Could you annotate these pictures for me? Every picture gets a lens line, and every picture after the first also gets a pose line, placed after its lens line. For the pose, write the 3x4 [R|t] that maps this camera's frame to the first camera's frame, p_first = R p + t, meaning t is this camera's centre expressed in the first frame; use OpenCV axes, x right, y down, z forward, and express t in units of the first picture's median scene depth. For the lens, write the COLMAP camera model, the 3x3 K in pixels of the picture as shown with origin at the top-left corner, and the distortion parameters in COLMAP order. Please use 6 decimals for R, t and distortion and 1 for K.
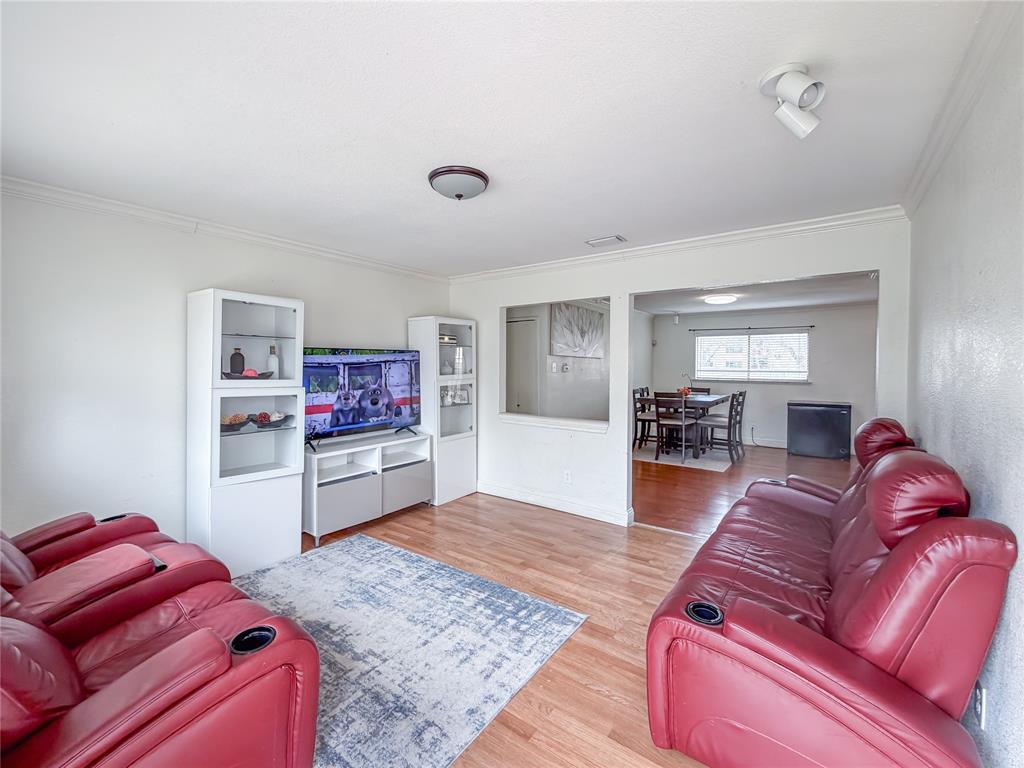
lens RADIAL K [[431.4, 0, 515.1], [0, 431.4, 375.7], [0, 0, 1]] dist [0.001544, -0.000182]
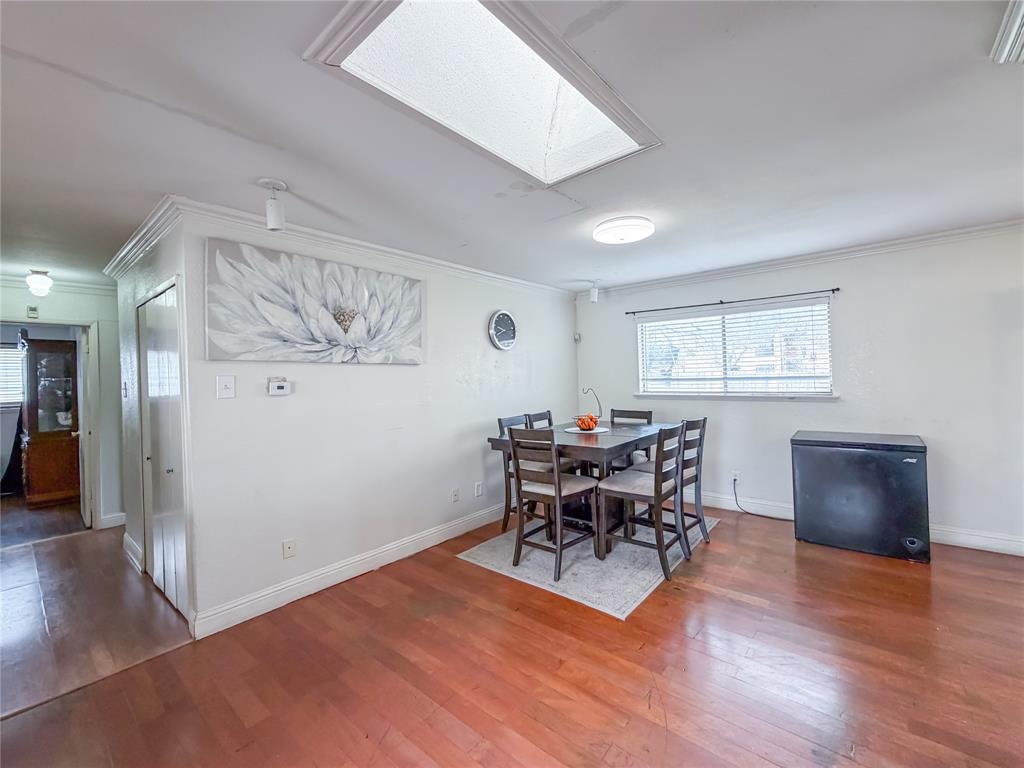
lens RADIAL K [[431.4, 0, 515.1], [0, 431.4, 375.7], [0, 0, 1]] dist [0.001544, -0.000182]
pose [[0.997321, -0.032101, -0.065725, 0.735864], [0.030320, 0.999150, -0.027912, -0.015857], [0.066565, 0.025845, 0.997447, 1.006144]]
